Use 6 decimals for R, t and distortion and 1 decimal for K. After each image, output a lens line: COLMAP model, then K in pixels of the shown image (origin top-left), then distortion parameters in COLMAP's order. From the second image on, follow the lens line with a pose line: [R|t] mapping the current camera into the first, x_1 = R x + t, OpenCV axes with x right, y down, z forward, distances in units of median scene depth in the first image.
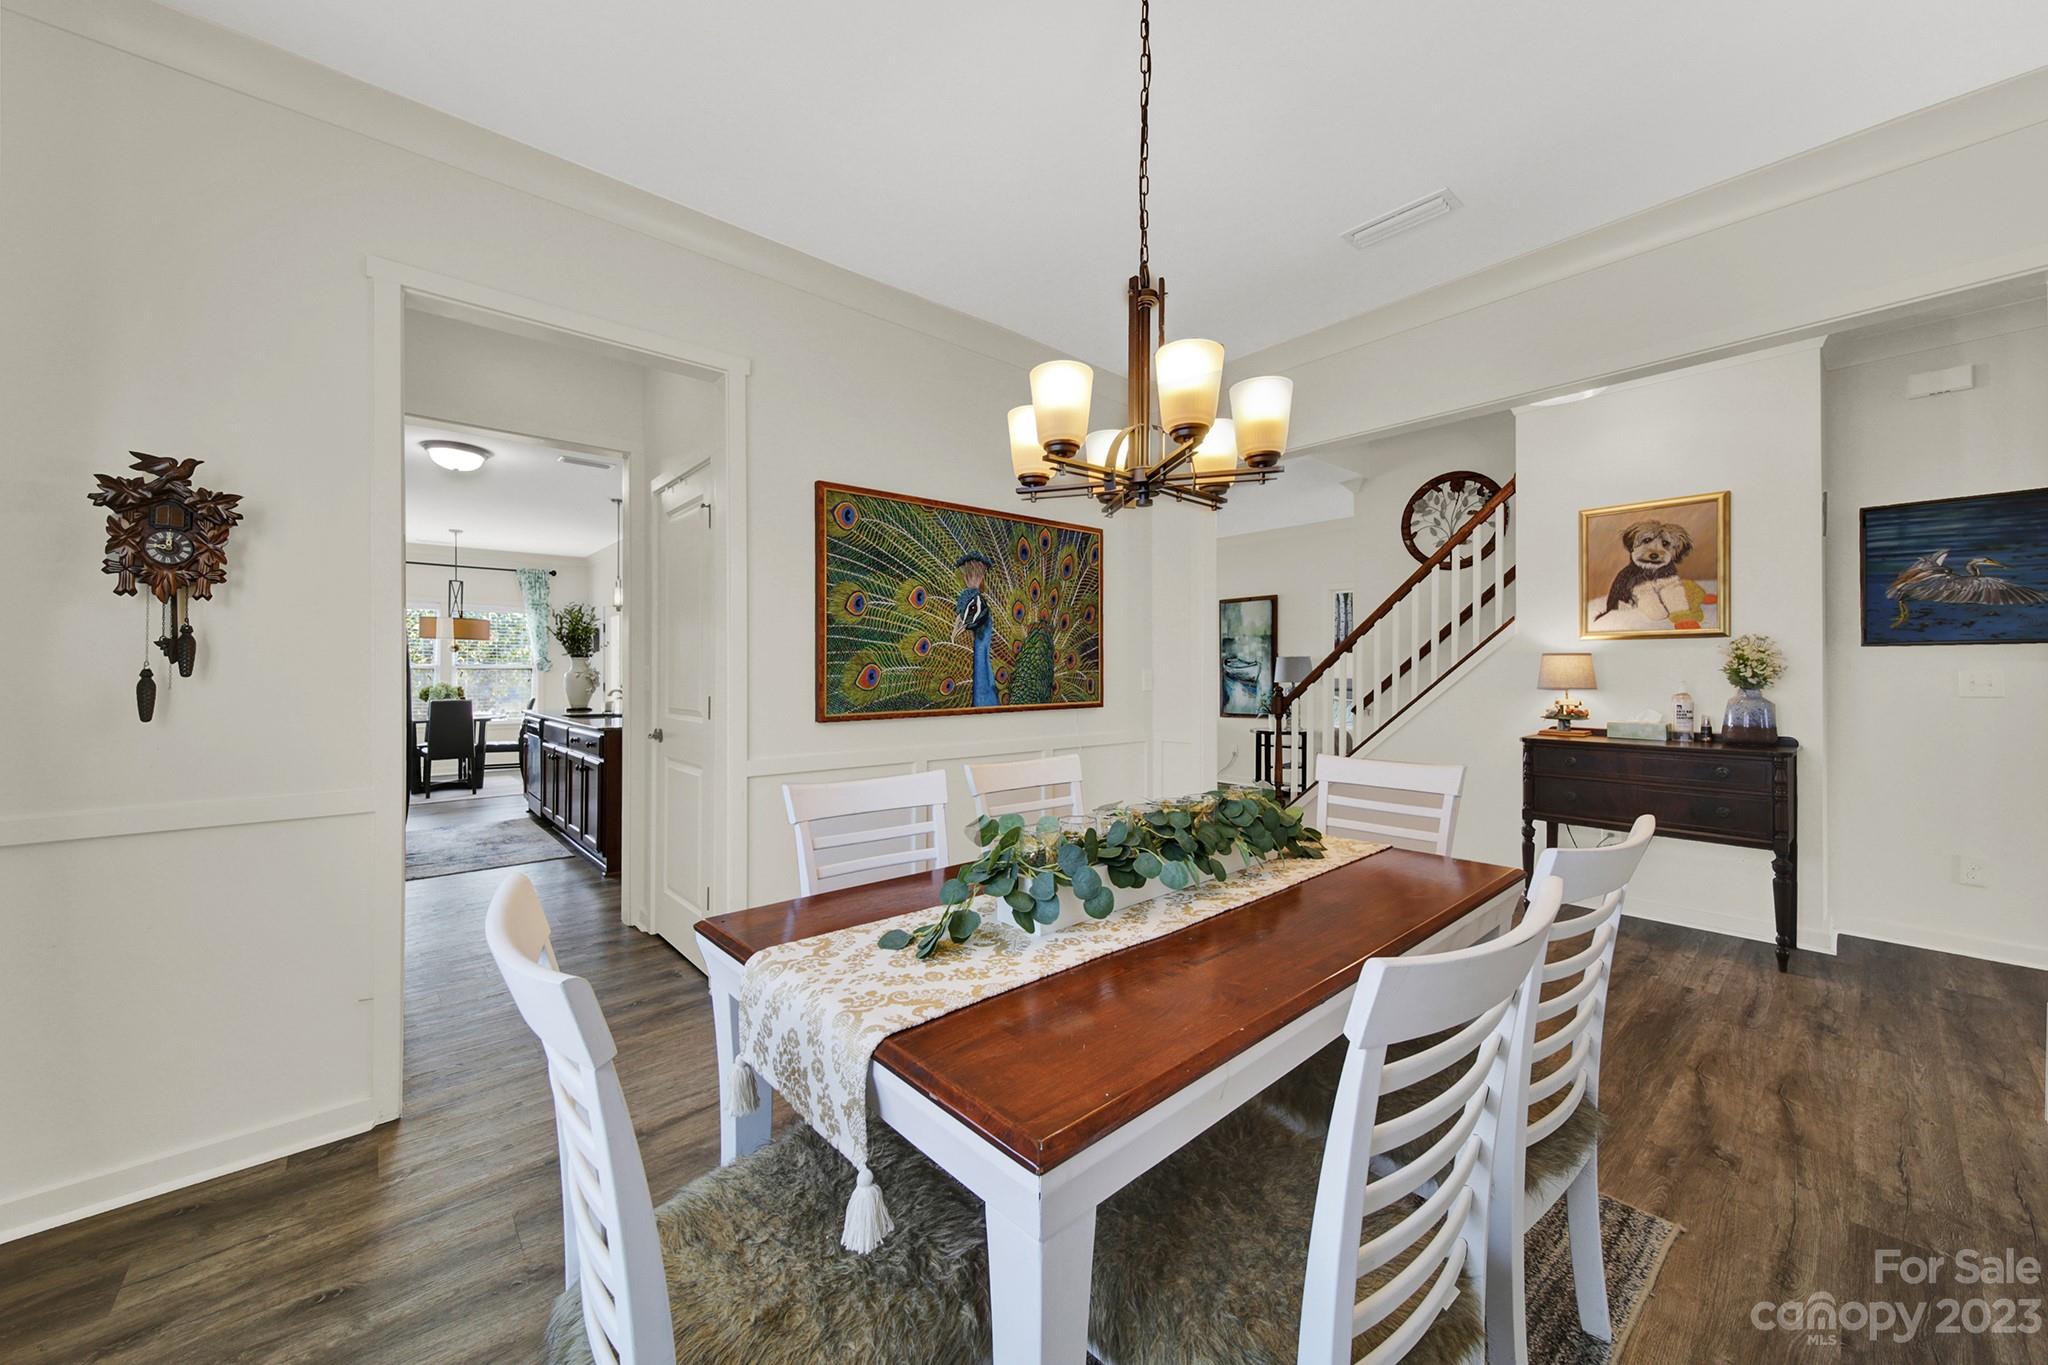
lens RADIAL K [[761.1, 0, 1035.3], [0, 761.1, 662.7], [0, 0, 1]] dist [-0.003109, -0.000190]
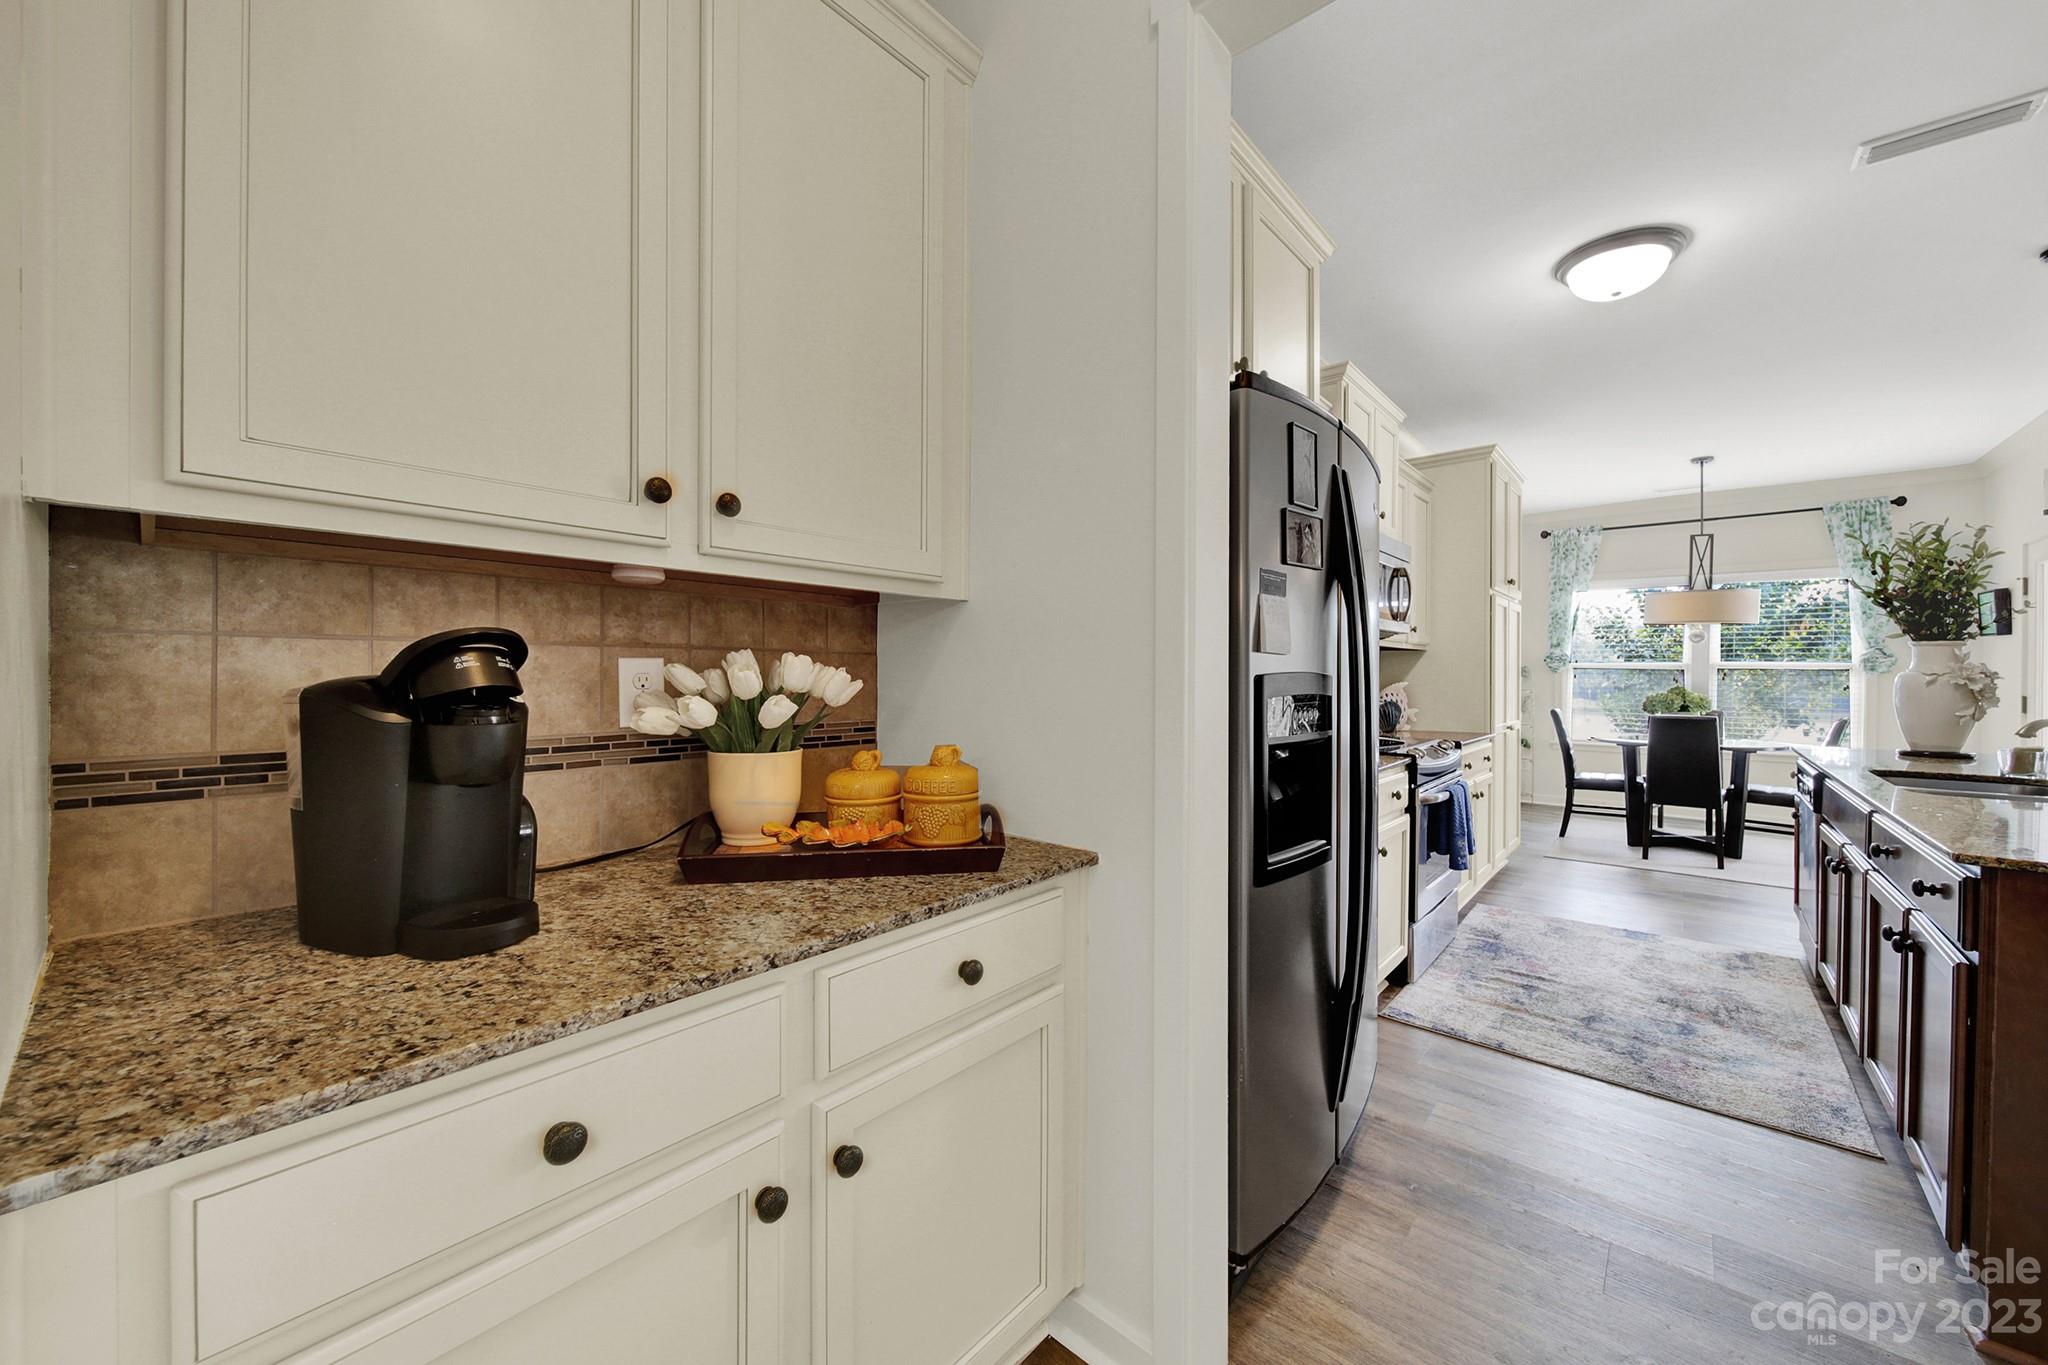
lens RADIAL K [[761.1, 0, 1026.5], [0, 761.1, 680.4], [0, 0, 1]] dist [-0.003109, -0.000190]
pose [[0.122538, 0.009927, -0.992414, -0.186962], [0.007614, 0.999911, 0.010943, 0.006648], [0.992435, -0.008897, 0.122452, 0.348339]]
